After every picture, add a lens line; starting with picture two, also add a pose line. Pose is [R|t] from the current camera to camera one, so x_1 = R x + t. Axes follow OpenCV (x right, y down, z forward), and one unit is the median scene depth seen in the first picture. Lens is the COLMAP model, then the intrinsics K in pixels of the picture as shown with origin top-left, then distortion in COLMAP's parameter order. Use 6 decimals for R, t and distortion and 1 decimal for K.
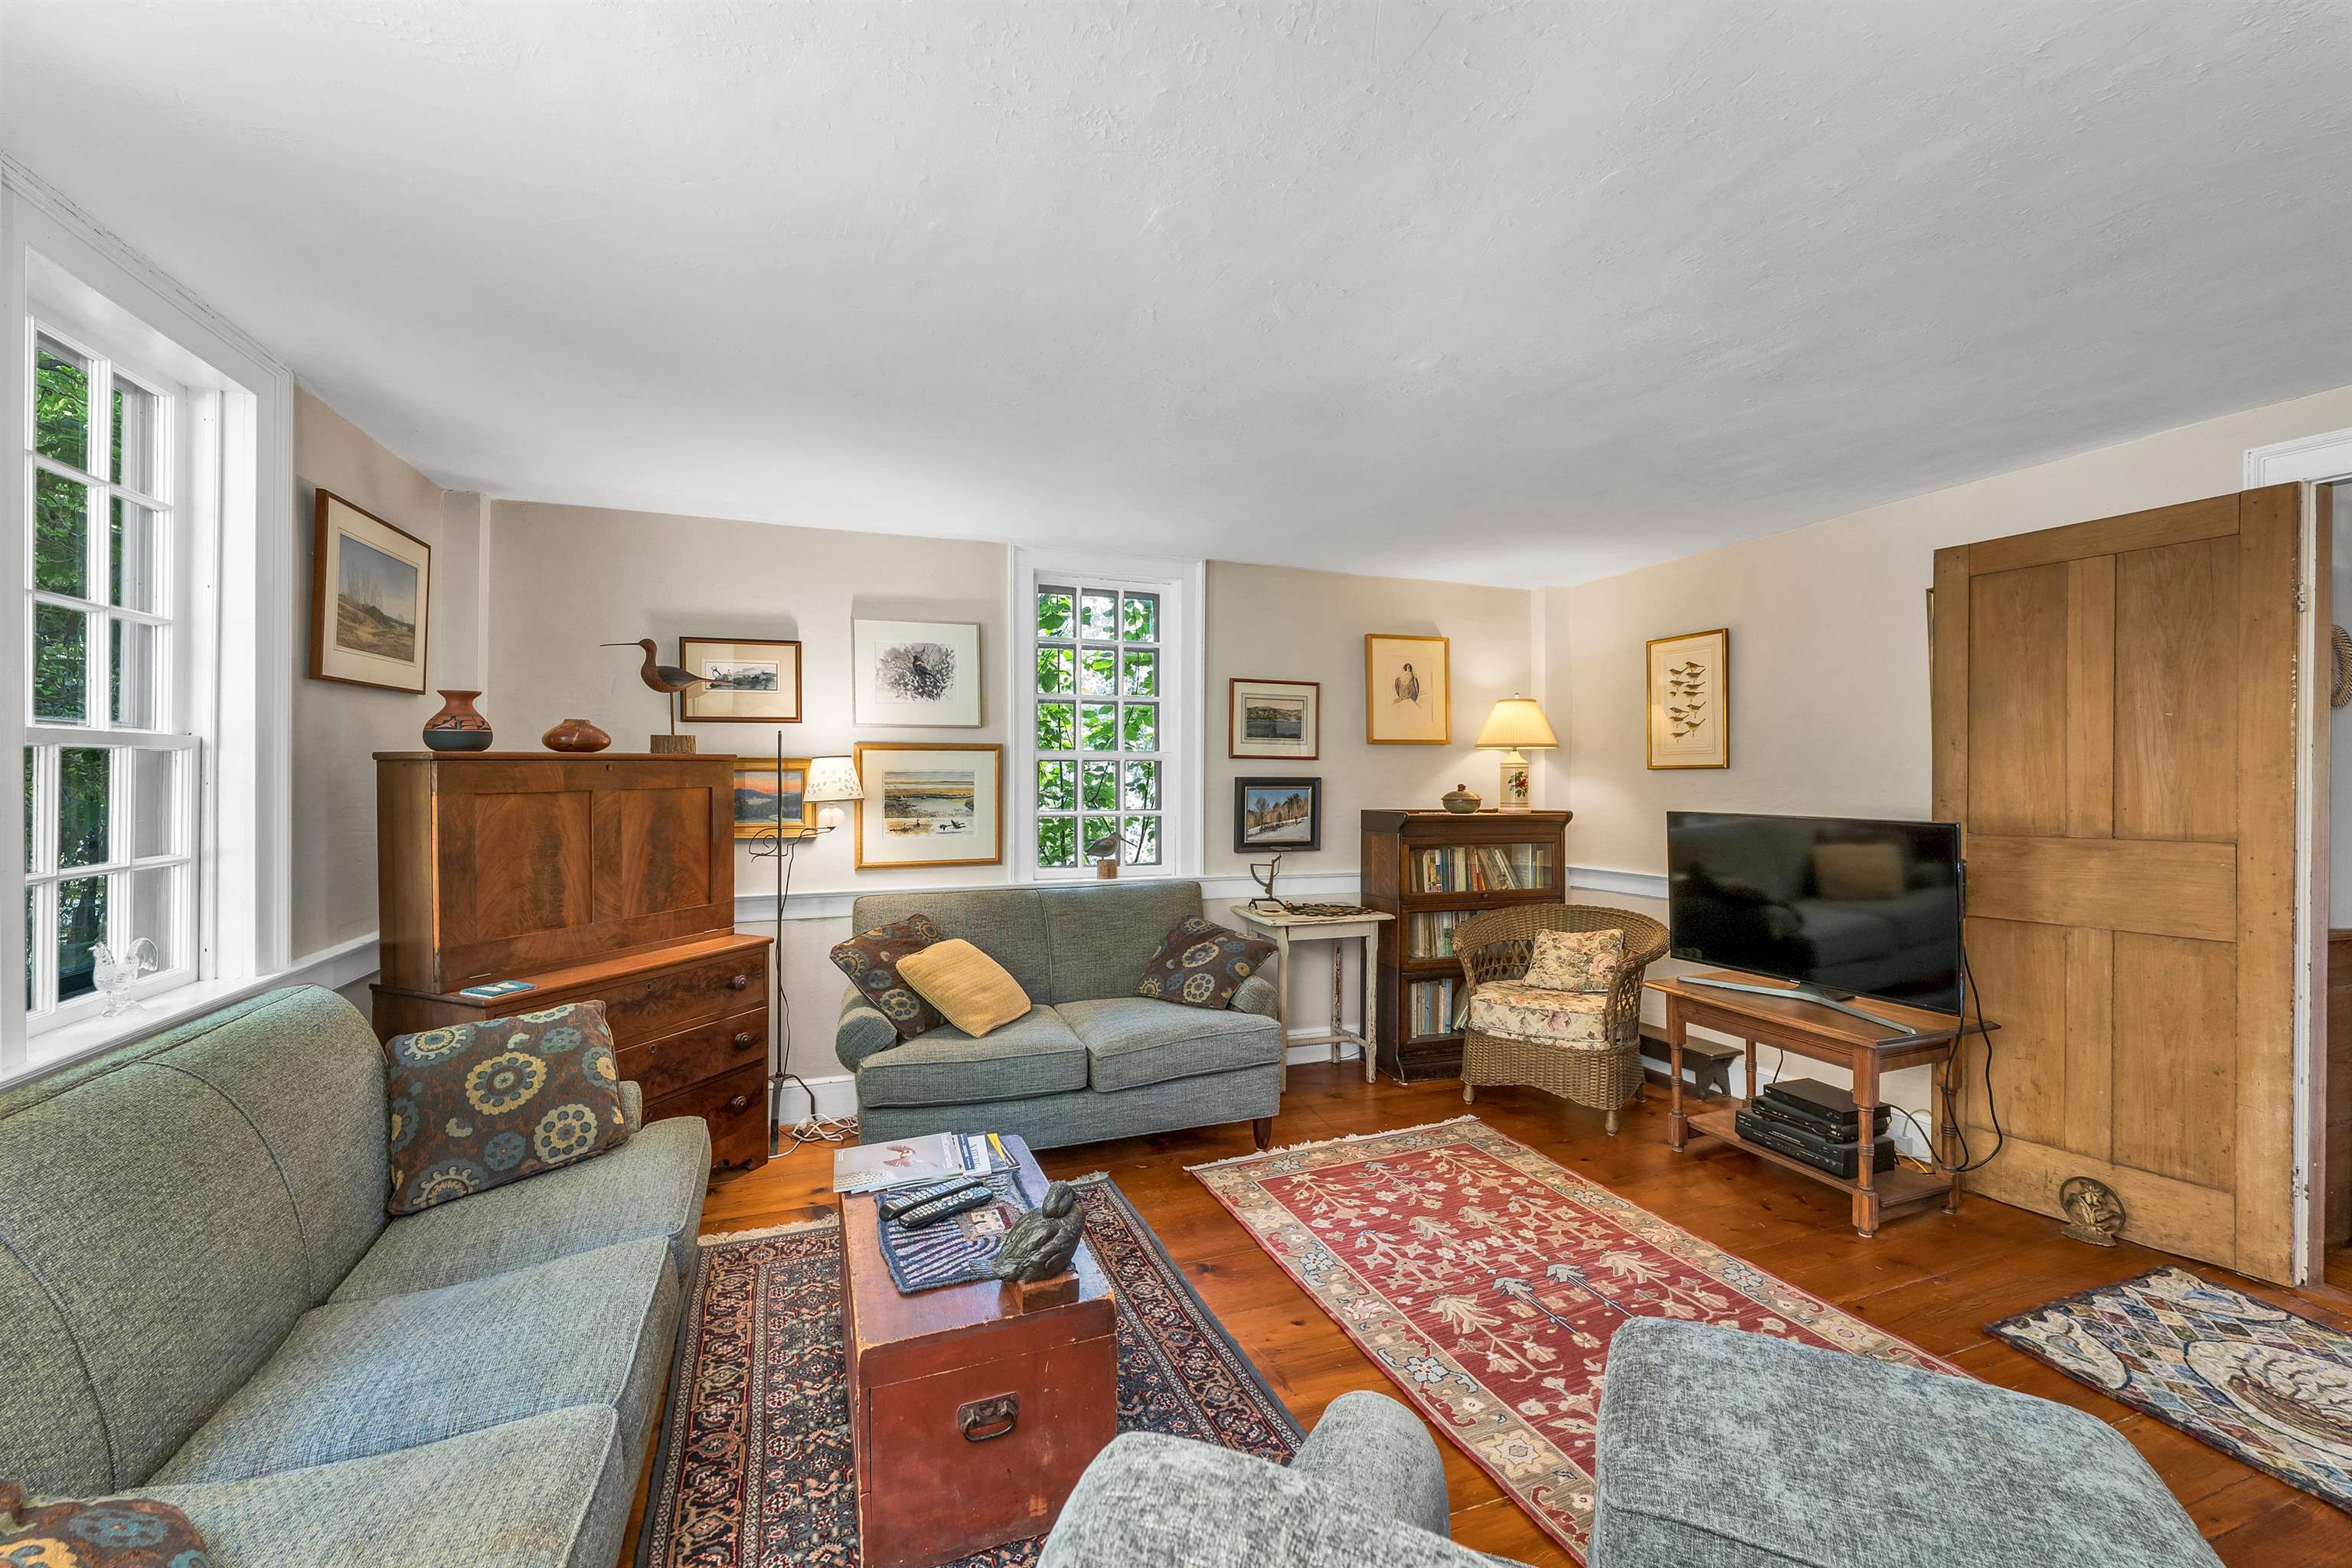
lens RADIAL K [[964.4, 0, 1173.1], [0, 964.4, 771.4], [0, 0, 1]] dist [0.001304, -0.000297]
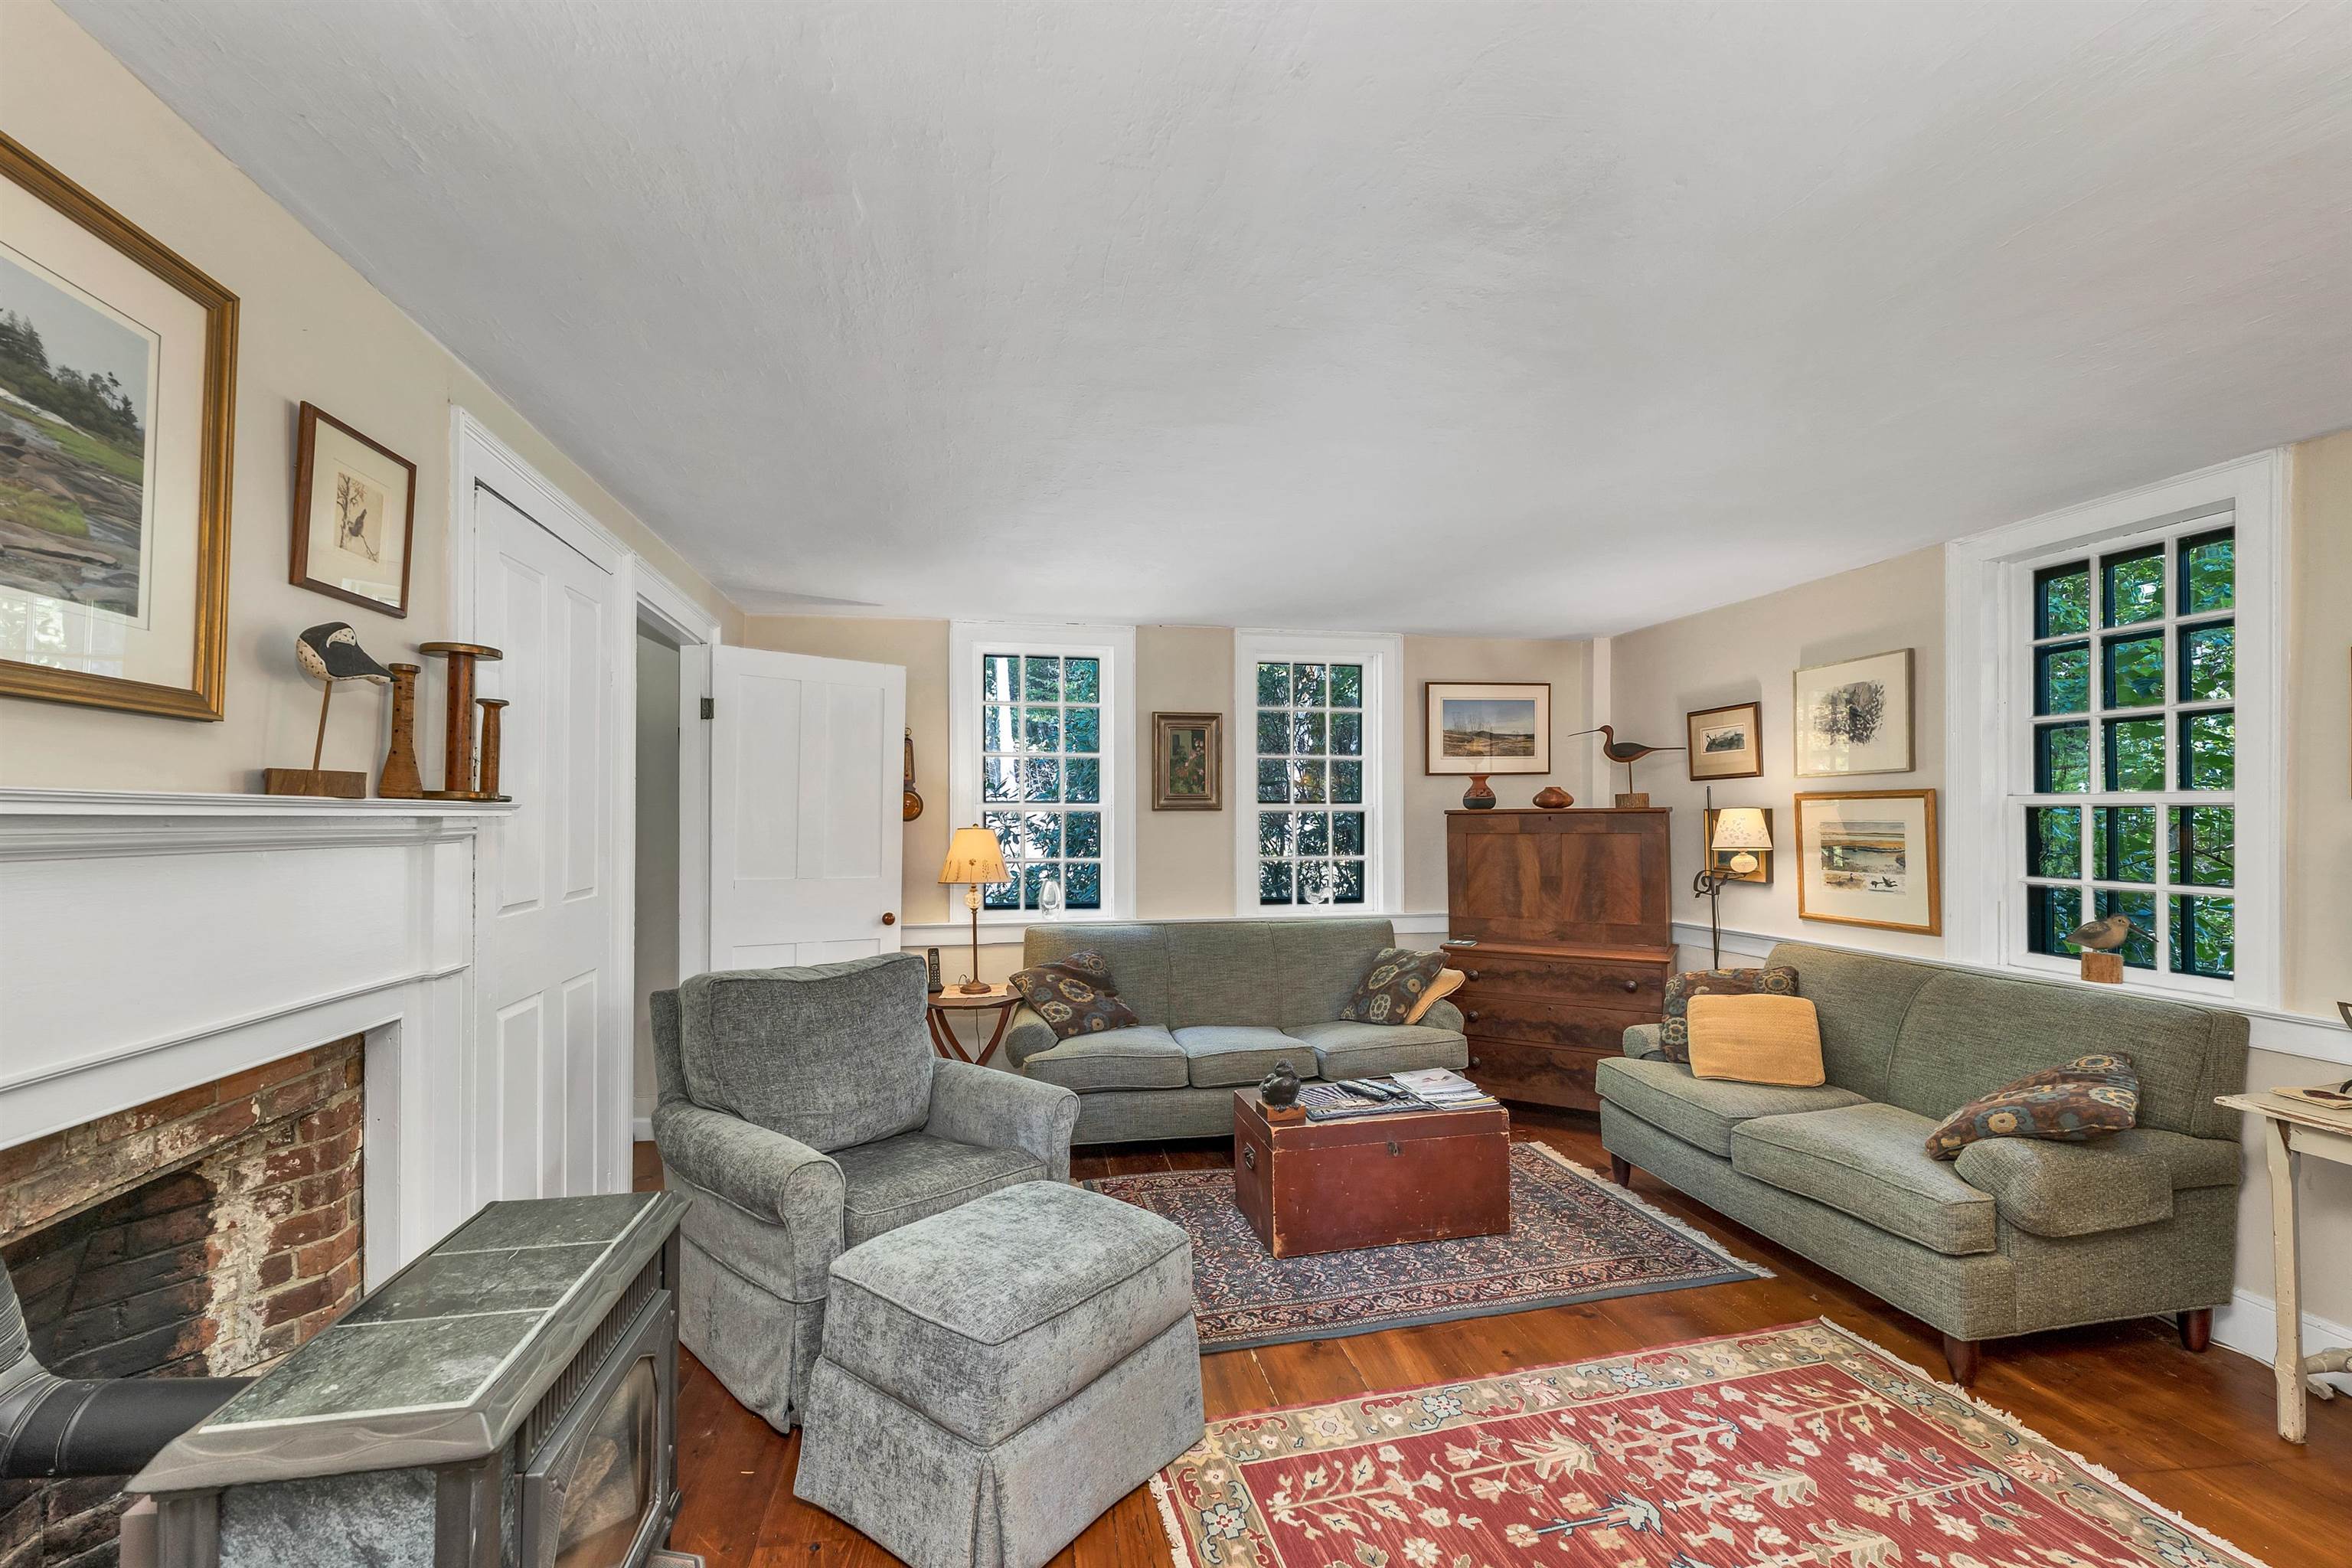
lens RADIAL K [[984.6, 0, 1180.8], [0, 984.6, 801.1], [0, 0, 1]] dist [0.001397, -0.000270]
pose [[-0.157930, -0.018374, -0.987279, 0.984906], [-0.003578, 0.999831, -0.018035, -0.000590], [0.987444, 0.000684, -0.157969, 0.651071]]
